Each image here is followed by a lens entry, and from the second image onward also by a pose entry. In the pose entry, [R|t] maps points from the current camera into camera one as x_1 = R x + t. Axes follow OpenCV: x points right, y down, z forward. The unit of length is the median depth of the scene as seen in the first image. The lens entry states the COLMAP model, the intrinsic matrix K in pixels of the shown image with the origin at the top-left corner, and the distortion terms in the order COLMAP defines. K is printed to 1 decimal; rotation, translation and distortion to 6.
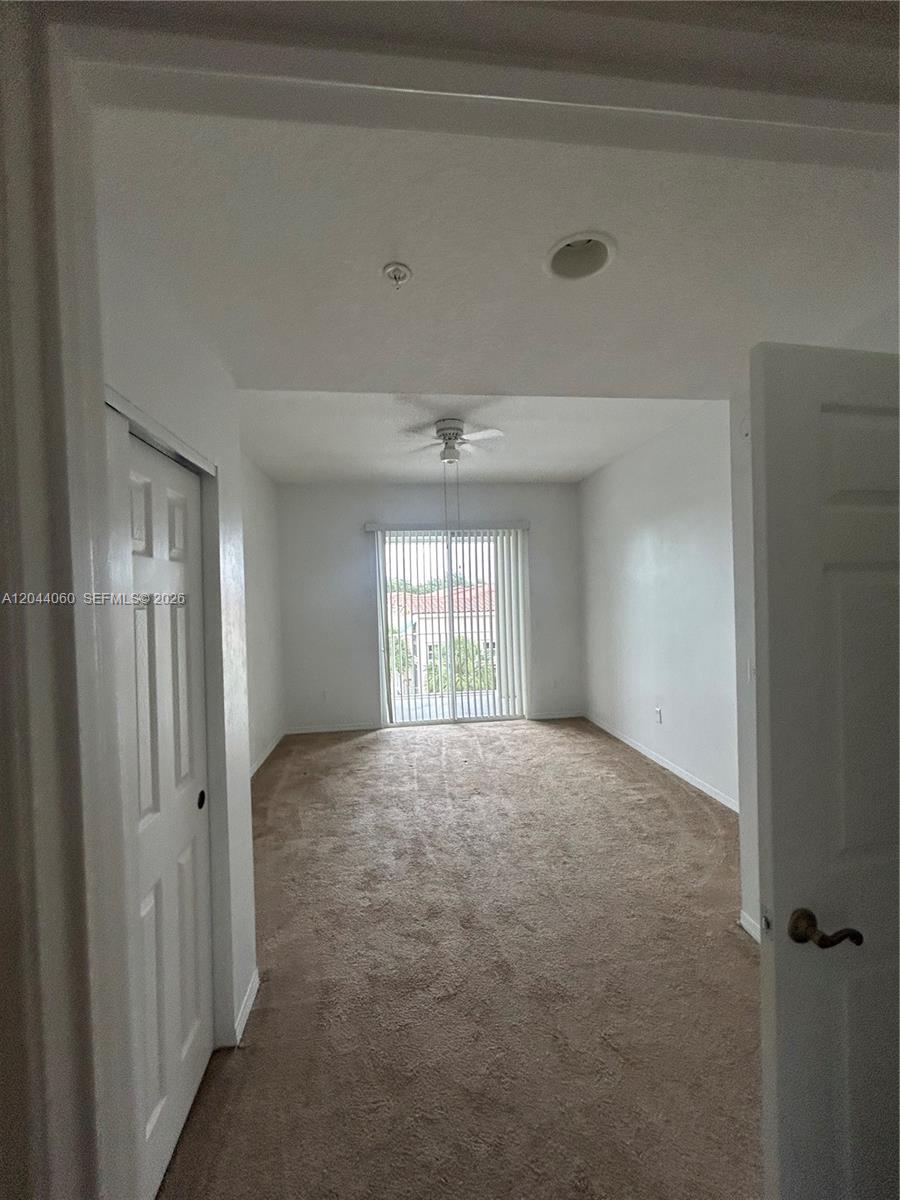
lens RADIAL K [[493.5, 0, 453.3], [0, 493.5, 595.1], [0, 0, 1]] dist [0.001340, 0.001665]
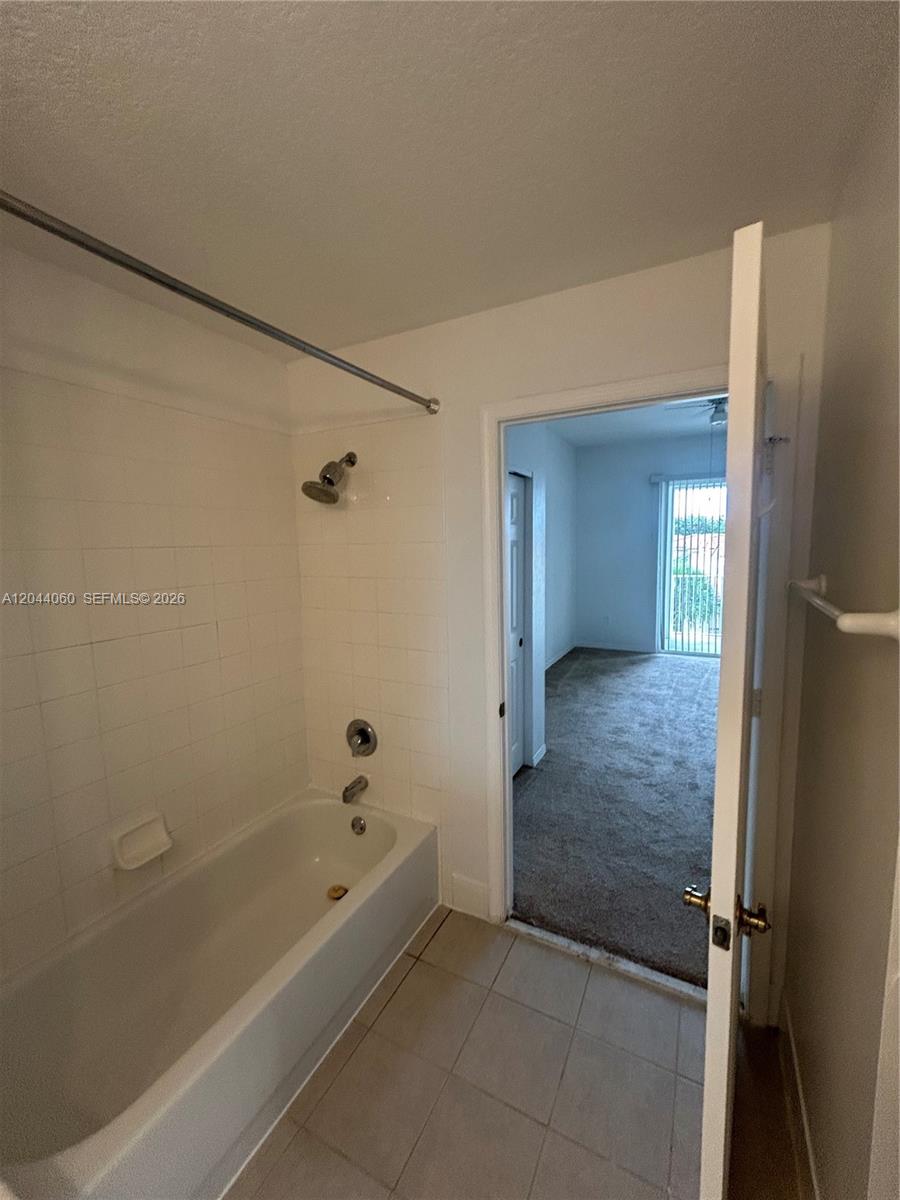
lens RADIAL K [[493.5, 0, 452.2], [0, 493.5, 592.7], [0, 0, 1]] dist [0.001340, 0.001665]
pose [[0.823612, 0.073734, -0.562340, 0.170089], [-0.008949, 0.993079, 0.117105, -0.009026], [0.567082, -0.091417, 0.818572, -0.355939]]
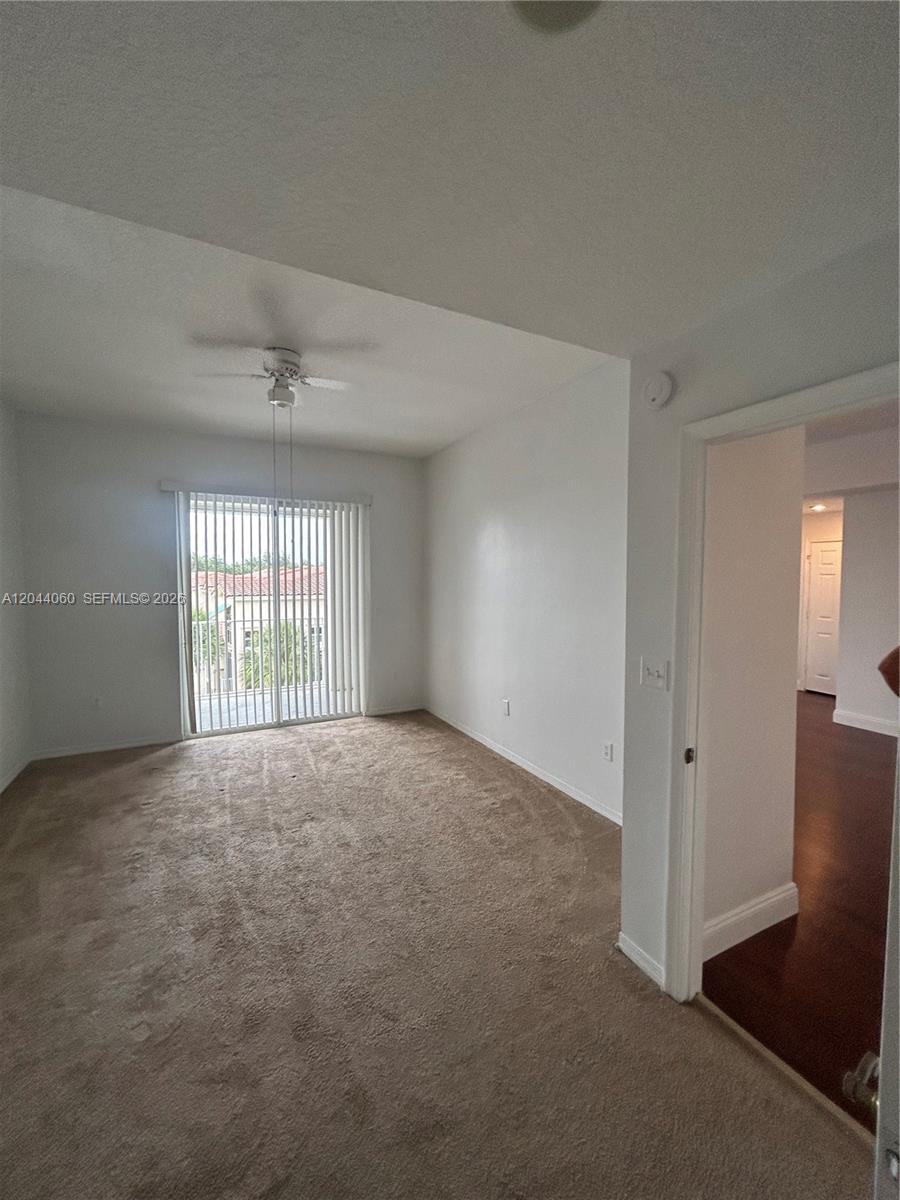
lens RADIAL K [[493.5, 0, 455.7], [0, 493.5, 597.2], [0, 0, 1]] dist [0.001340, 0.001665]
pose [[0.938548, 0.015187, 0.344815, -0.013806], [-0.027774, 0.999115, 0.031594, 0.002050], [-0.344030, -0.039229, 0.938139, 0.173431]]
